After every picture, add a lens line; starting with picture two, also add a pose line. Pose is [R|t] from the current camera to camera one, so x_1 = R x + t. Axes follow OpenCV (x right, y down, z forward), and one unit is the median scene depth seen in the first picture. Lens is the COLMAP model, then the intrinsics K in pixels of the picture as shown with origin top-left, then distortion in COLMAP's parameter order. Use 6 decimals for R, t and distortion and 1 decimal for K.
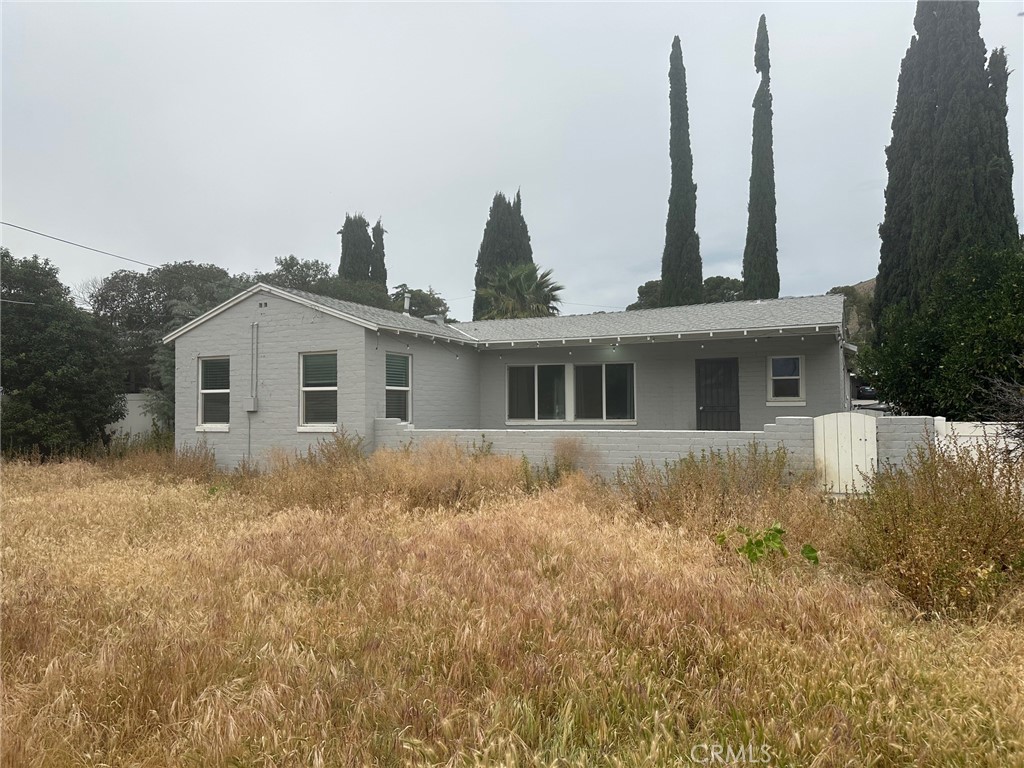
lens RADIAL K [[608.7, 0, 512.0], [0, 608.7, 384.0], [0, 0, 1]] dist [-0.018124, -0.000353]
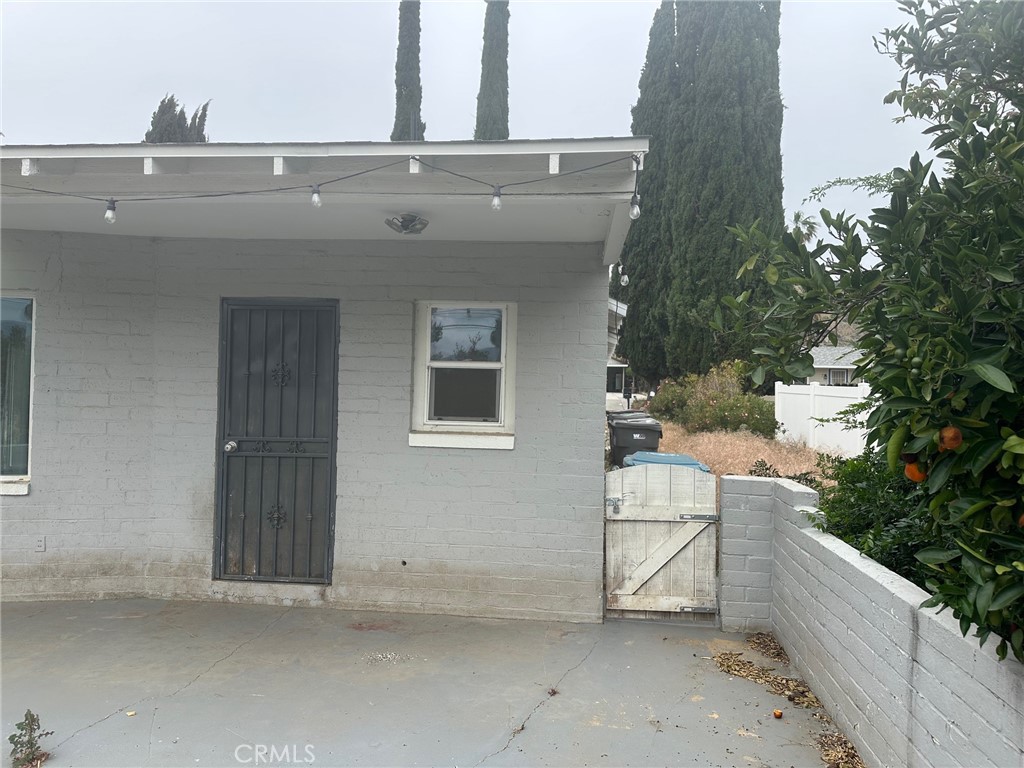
lens RADIAL K [[714.6, 0, 500.3], [0, 714.6, 379.6], [0, 0, 1]] dist [0.093410, -0.119364]
pose [[0.919888, 0.036956, 0.390436, 0.121577], [-0.043973, 0.998992, 0.009045, -0.002692], [-0.389708, -0.025489, 0.920586, 0.241180]]
